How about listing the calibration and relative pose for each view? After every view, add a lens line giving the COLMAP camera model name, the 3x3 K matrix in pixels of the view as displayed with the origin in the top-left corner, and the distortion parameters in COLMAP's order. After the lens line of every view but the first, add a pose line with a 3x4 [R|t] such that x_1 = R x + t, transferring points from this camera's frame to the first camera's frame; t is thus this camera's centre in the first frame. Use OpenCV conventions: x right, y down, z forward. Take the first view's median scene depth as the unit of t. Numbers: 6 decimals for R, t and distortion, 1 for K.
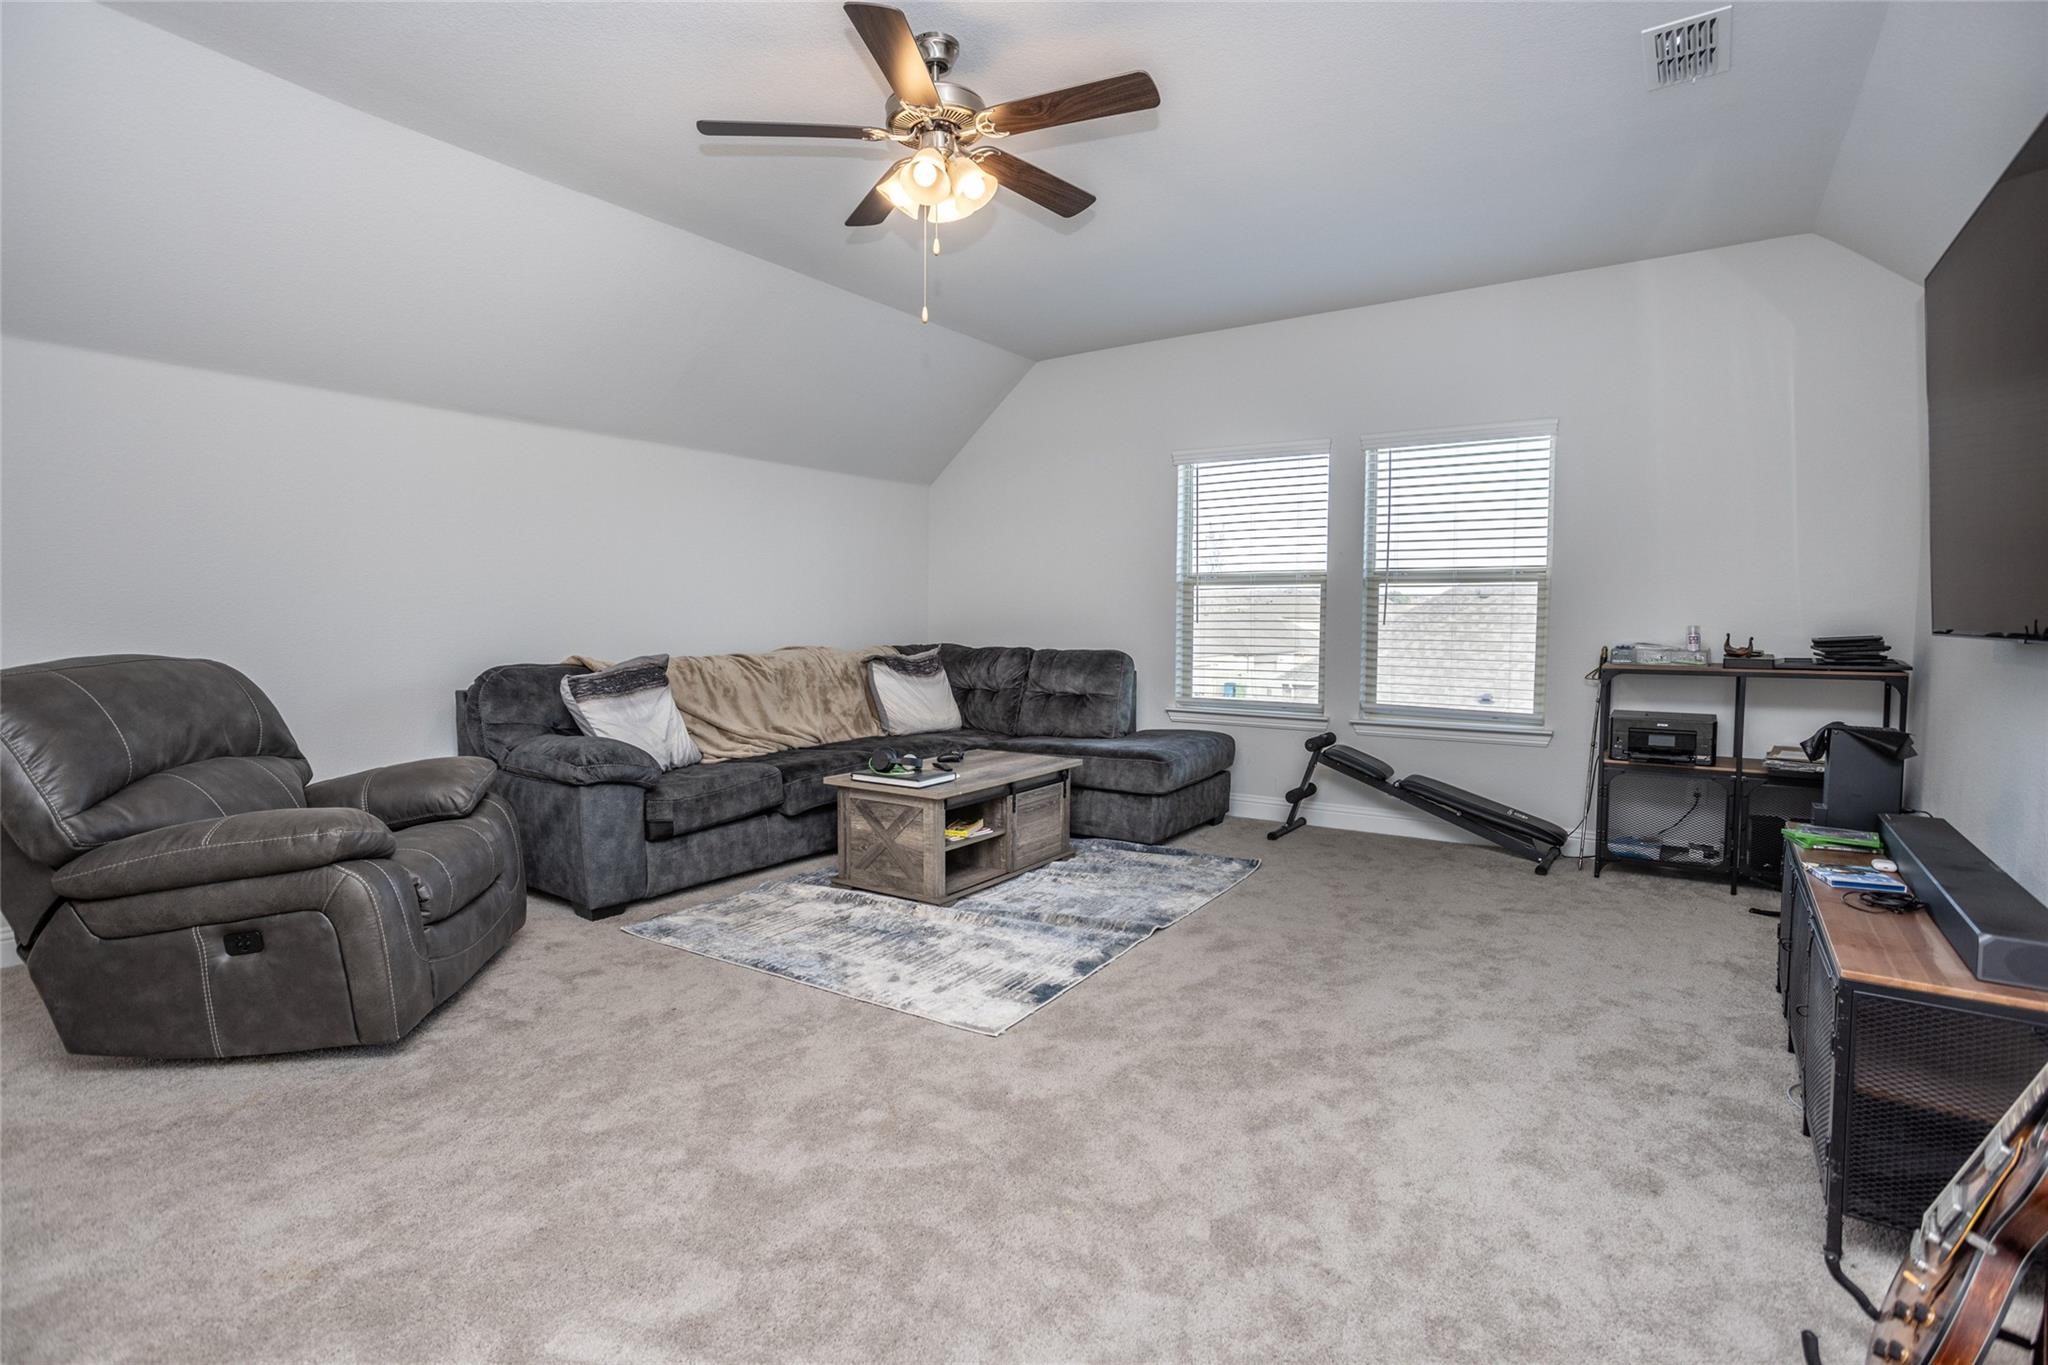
lens RADIAL K [[1056.5, 0, 1024.0], [0, 1056.5, 682.5], [0, 0, 1]] dist [-0.055358, 0.039910]
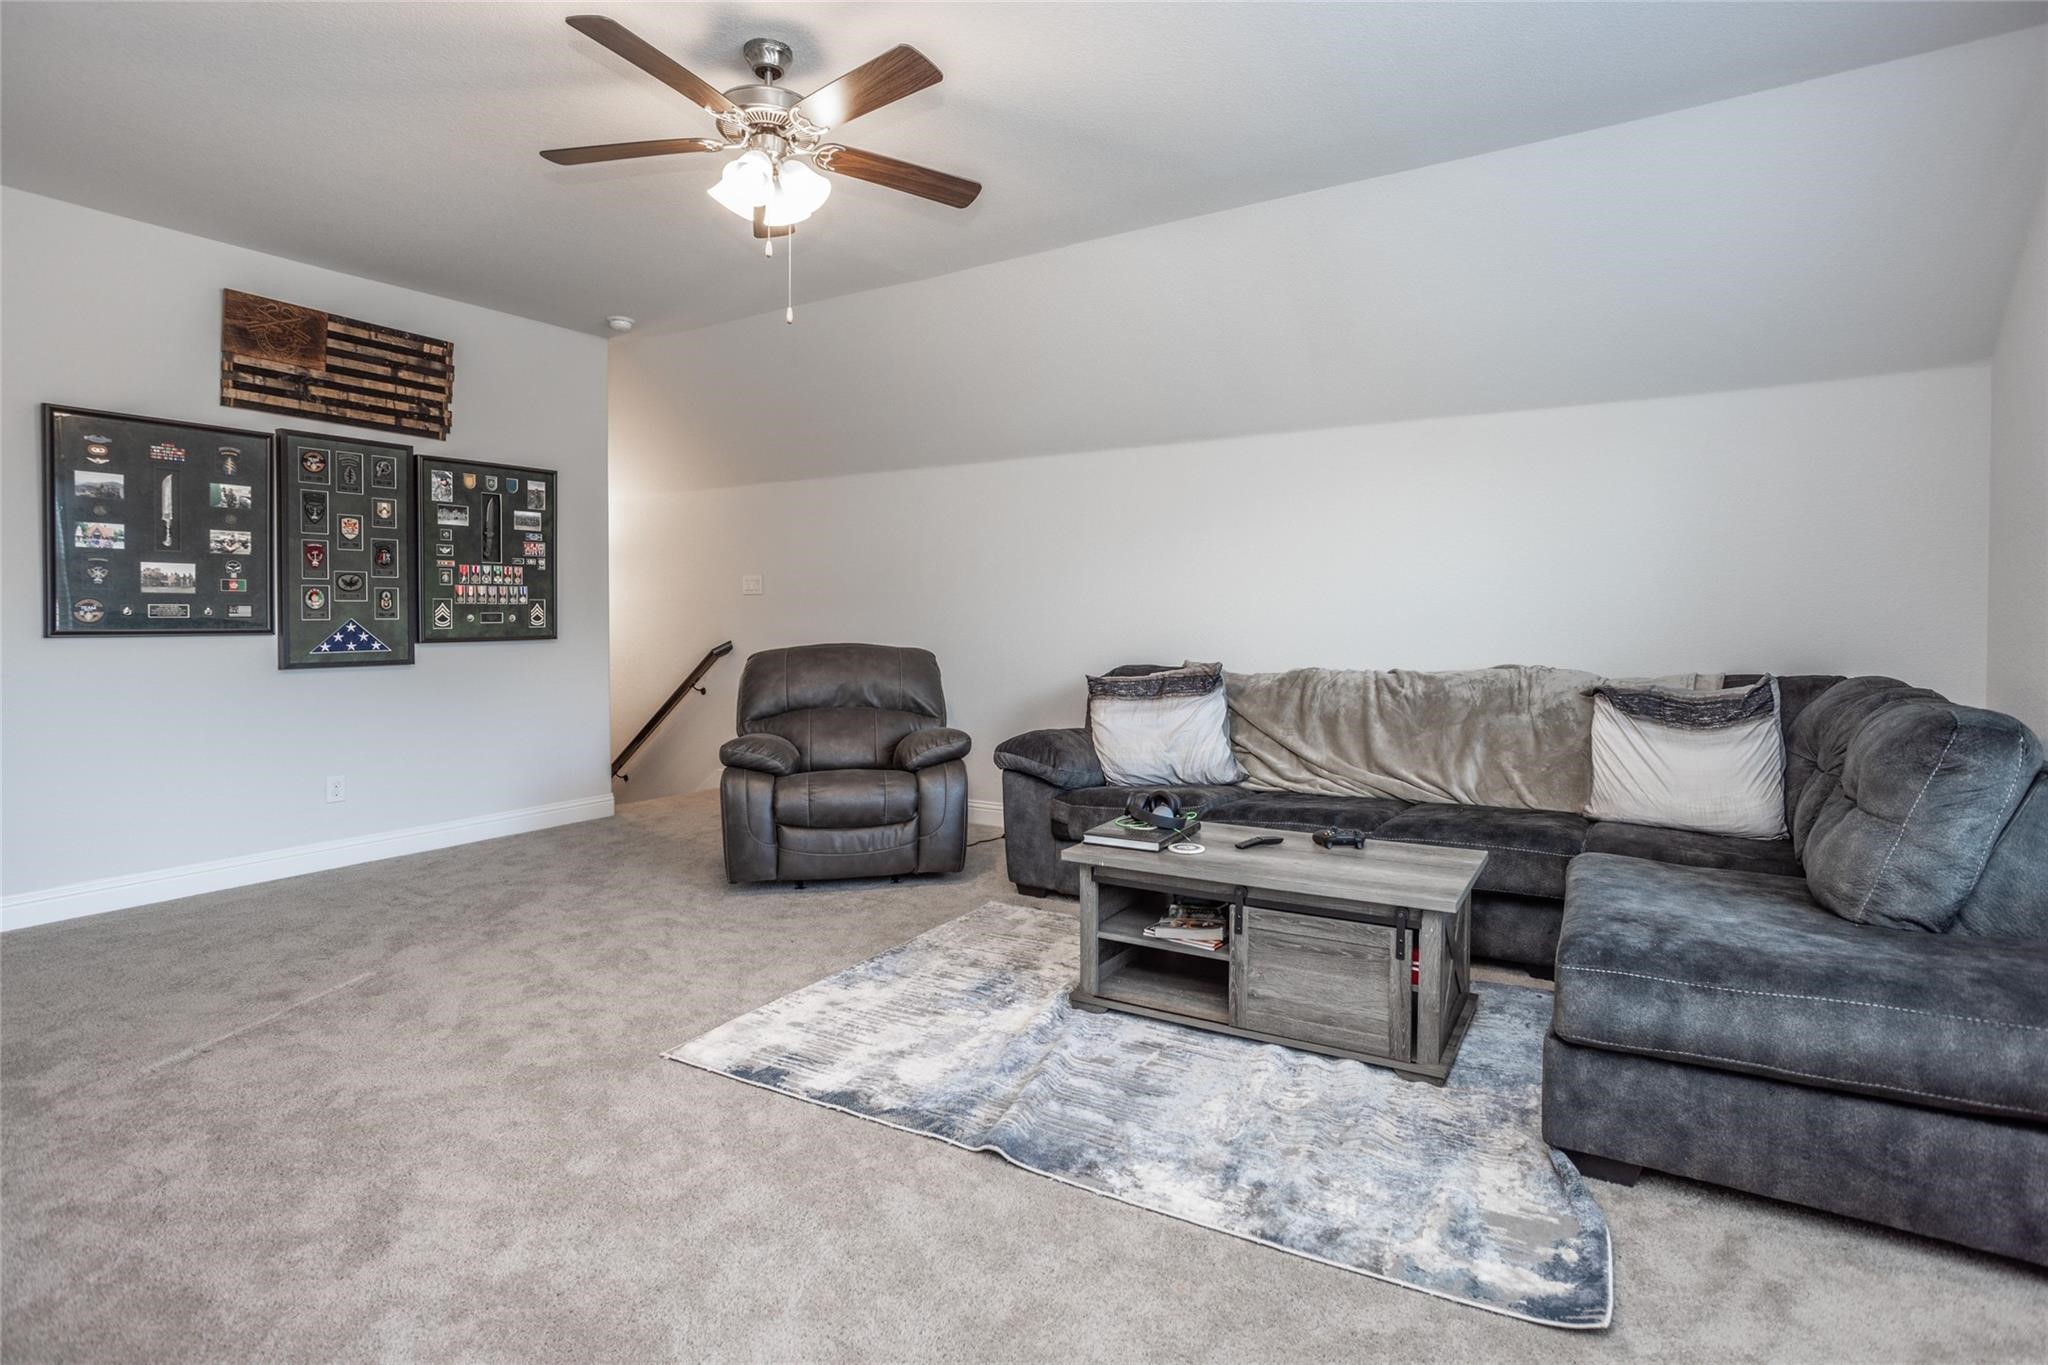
lens RADIAL K [[1019.8, 0, 1020.8], [0, 1019.8, 633.3], [0, 0, 1]] dist [-0.051294, 0.034153]
pose [[0.018435, 0.012904, -0.999747, 0.639324], [-0.064016, 0.997880, 0.011700, -0.059916], [0.997779, 0.063784, 0.019222, 0.911654]]
